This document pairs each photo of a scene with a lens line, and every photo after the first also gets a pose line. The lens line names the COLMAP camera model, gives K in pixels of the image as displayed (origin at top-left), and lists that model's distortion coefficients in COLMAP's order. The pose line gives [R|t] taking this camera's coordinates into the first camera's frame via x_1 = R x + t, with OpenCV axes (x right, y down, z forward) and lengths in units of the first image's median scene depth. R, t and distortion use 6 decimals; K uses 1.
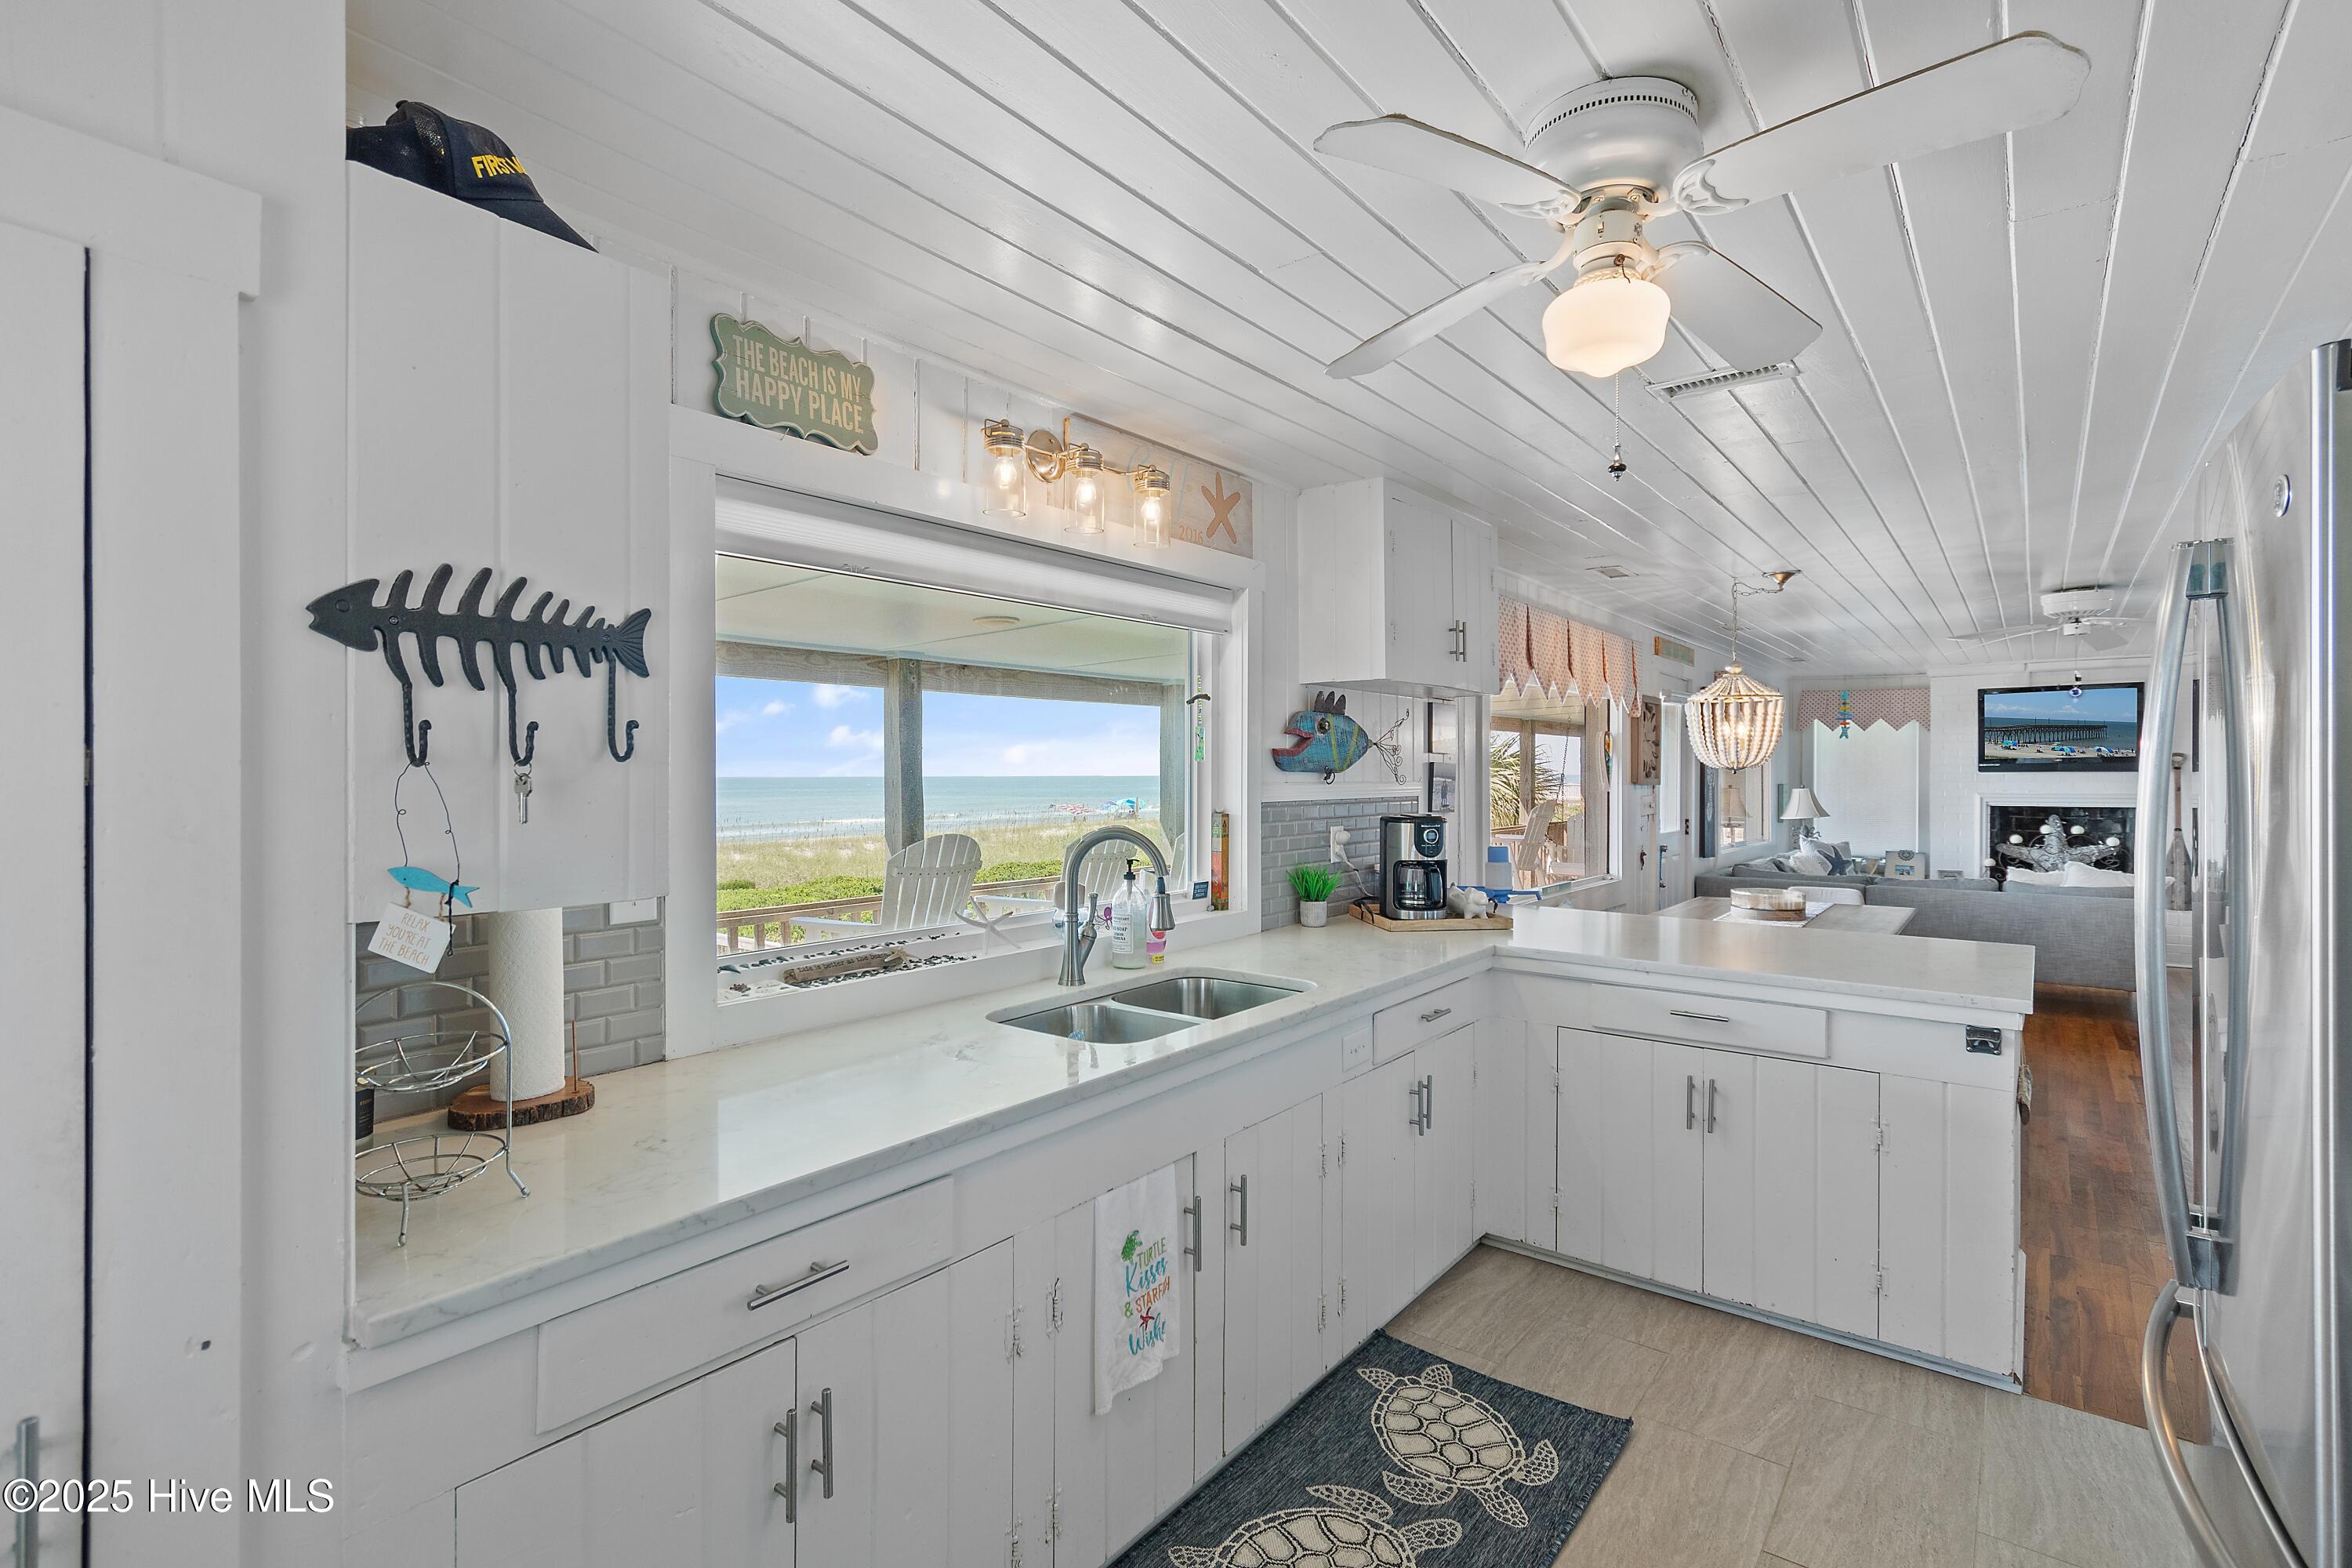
lens RADIAL K [[1047.1, 0, 1185.6], [0, 1047.1, 779.4], [0, 0, 1]] dist [0.001228, 0.000257]
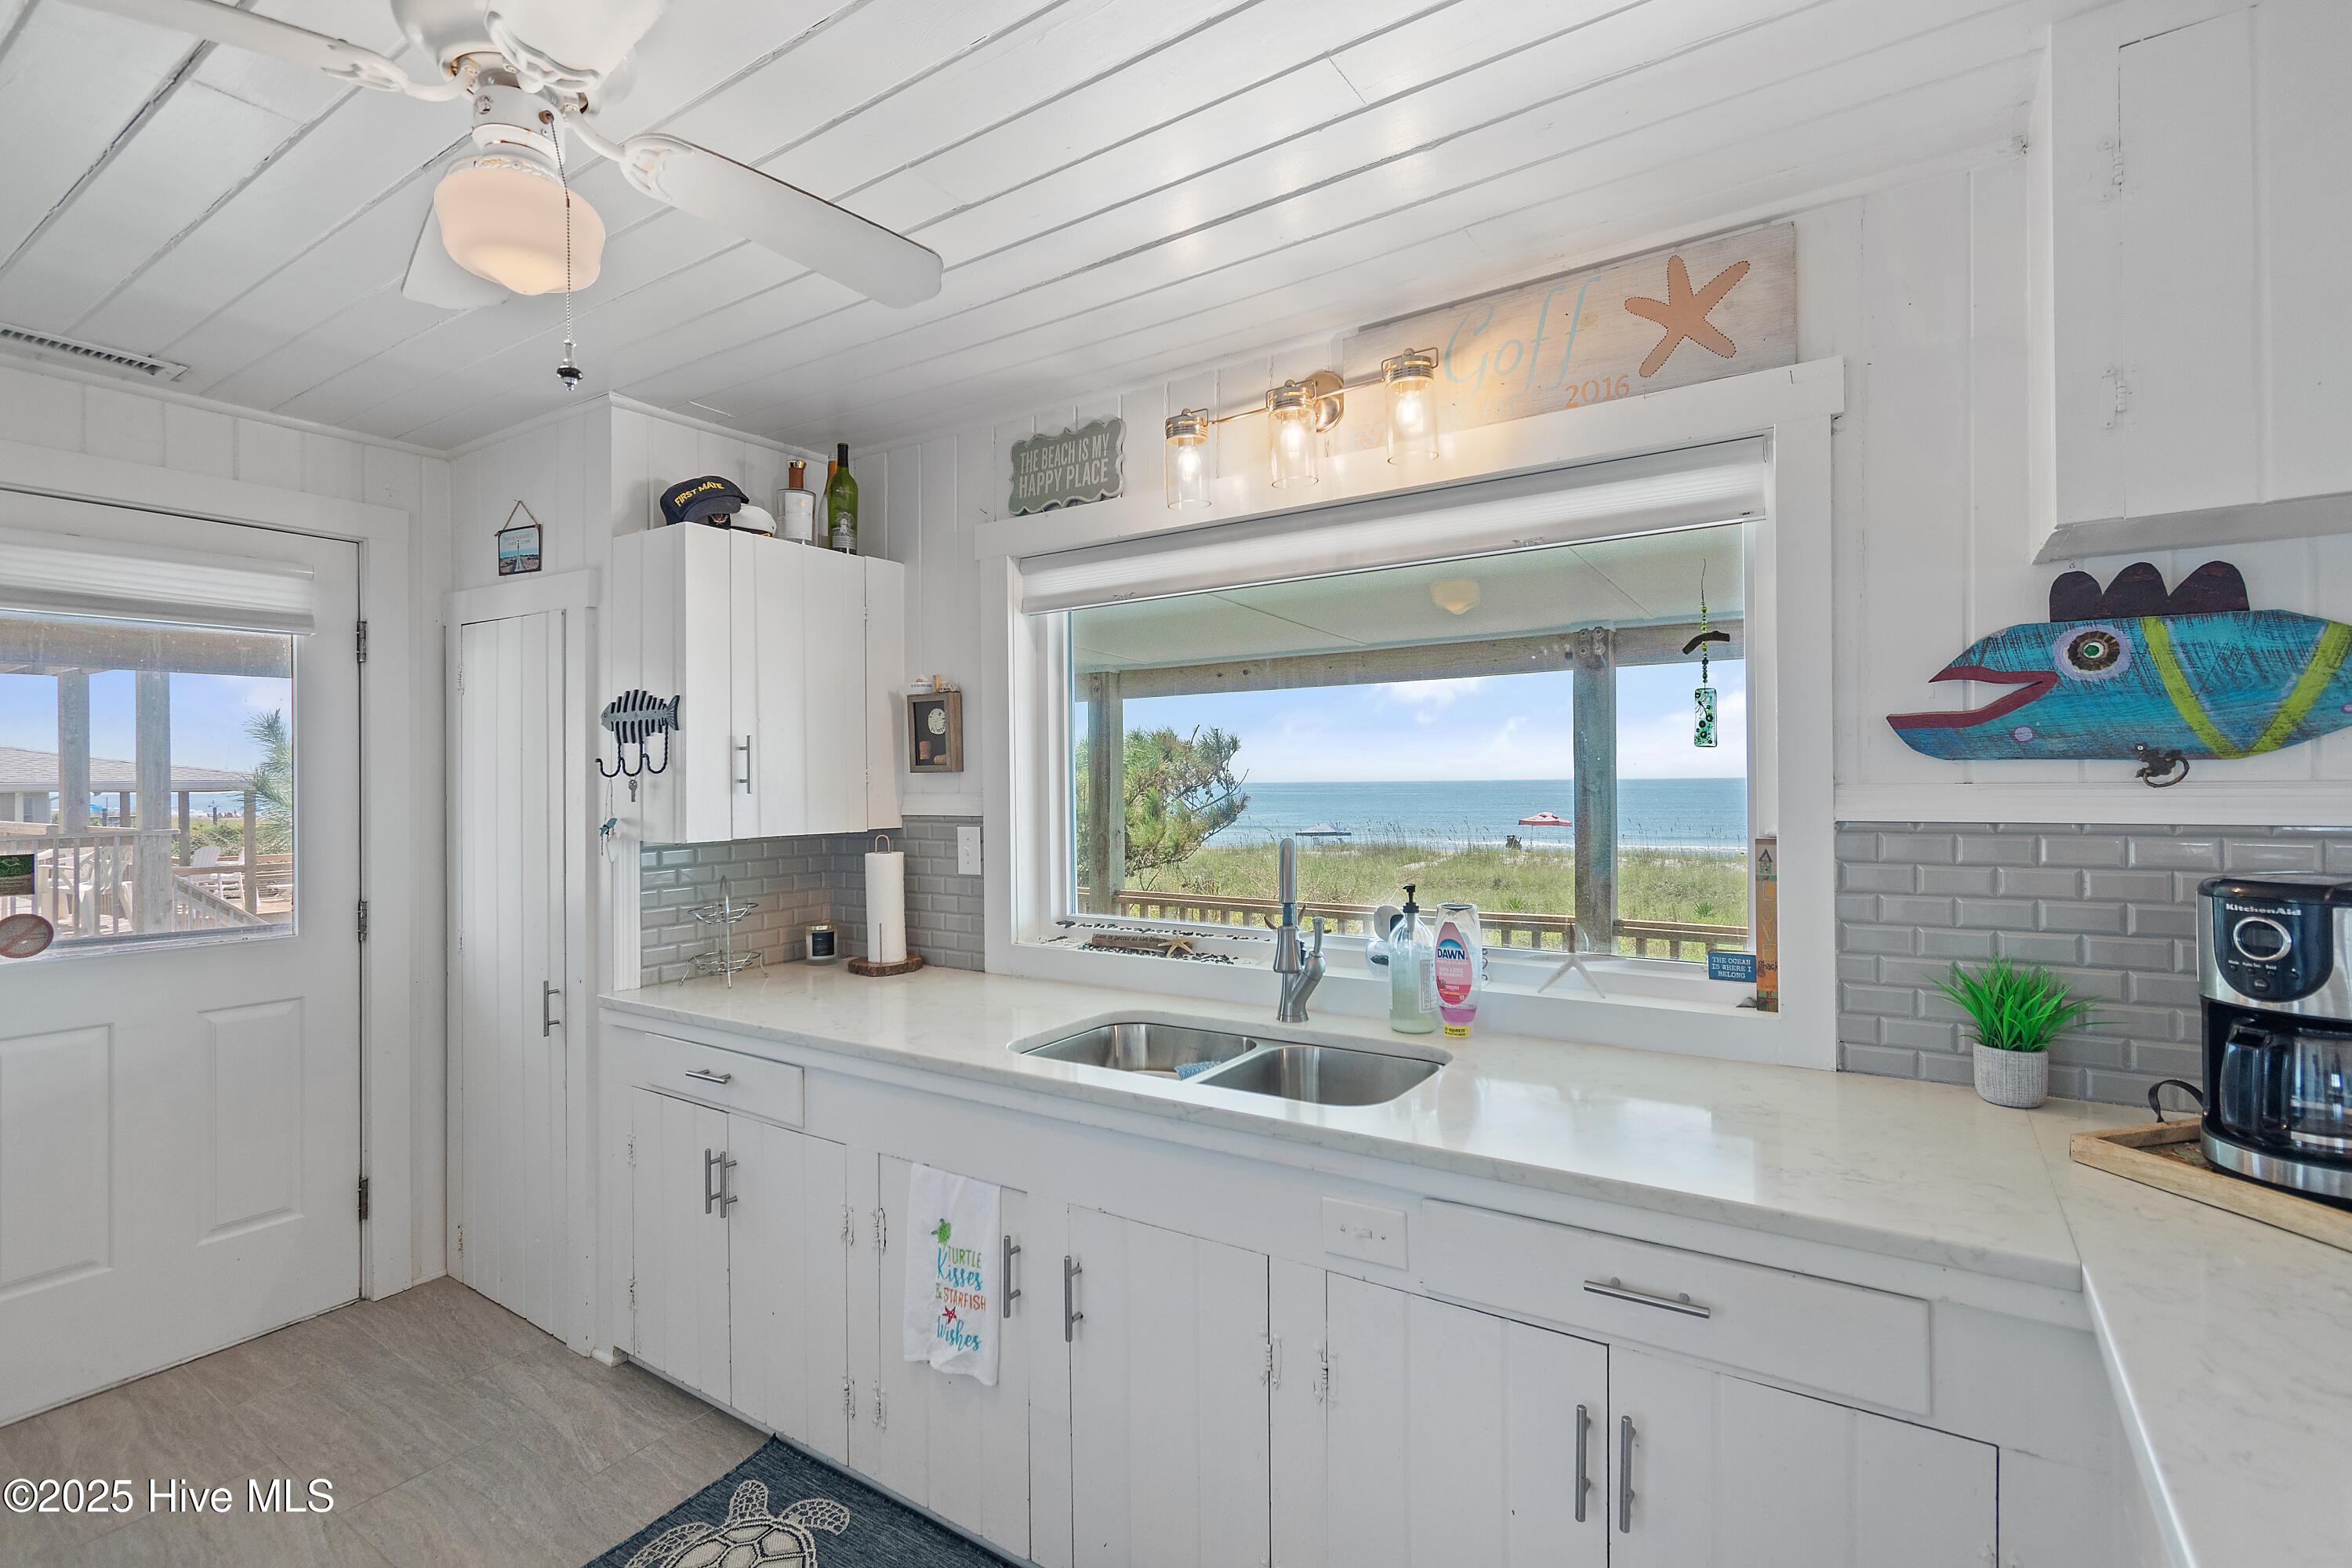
lens RADIAL K [[1047.1, 0, 1185.6], [0, 1047.1, 779.4], [0, 0, 1]] dist [0.001228, 0.000257]
pose [[0.106679, -0.001987, -0.994292, 0.569648], [0.003346, 0.999993, -0.001640, 0.001270], [0.994288, -0.003152, 0.106685, 0.643206]]
